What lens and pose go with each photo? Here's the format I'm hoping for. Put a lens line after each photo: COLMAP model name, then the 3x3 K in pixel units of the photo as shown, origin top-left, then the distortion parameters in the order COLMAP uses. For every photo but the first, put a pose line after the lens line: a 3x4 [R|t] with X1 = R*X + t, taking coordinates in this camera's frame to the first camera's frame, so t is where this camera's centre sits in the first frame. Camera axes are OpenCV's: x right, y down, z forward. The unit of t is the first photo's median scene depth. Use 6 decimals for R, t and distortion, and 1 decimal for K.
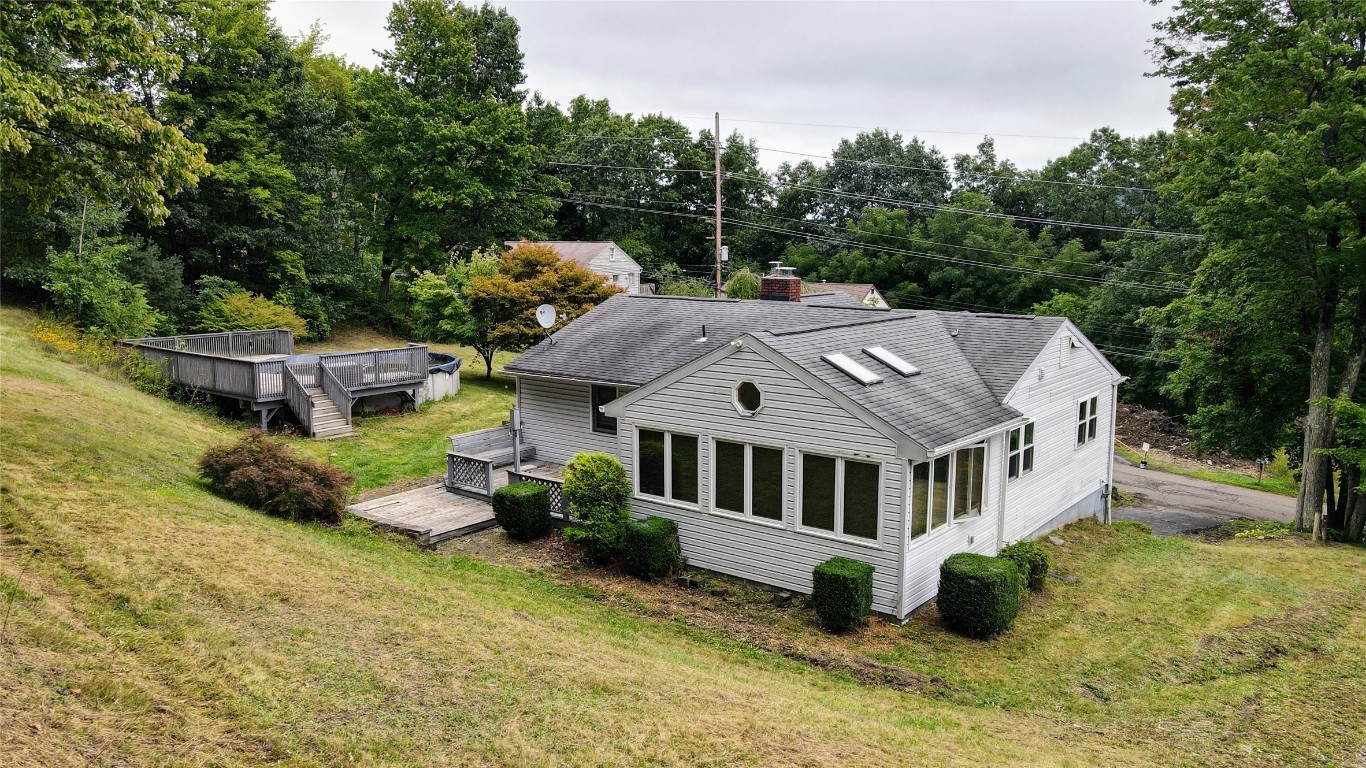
lens RADIAL K [[1000.8, 0, 675.0], [0, 1000.8, 381.5], [0, 0, 1]] dist [-0.001246, 0.029463]
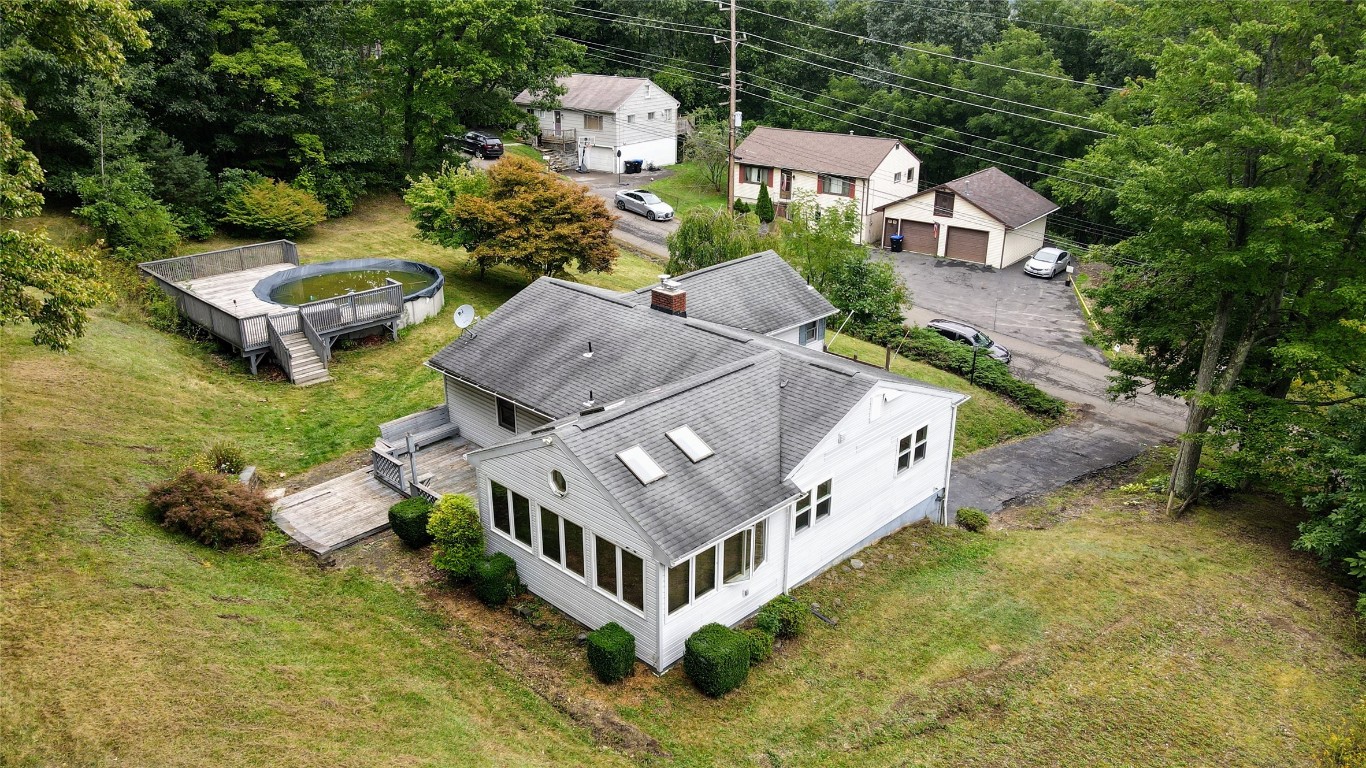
lens RADIAL K [[996.3, 0, 675.1], [0, 996.3, 382.6], [0, 0, 1]] dist [0.015309, 0.003062]
pose [[0.995235, 0.037851, -0.089863, 0.178307], [-0.015632, 0.971597, 0.236125, -0.218729], [0.096248, -0.233595, 0.967559, -0.077335]]
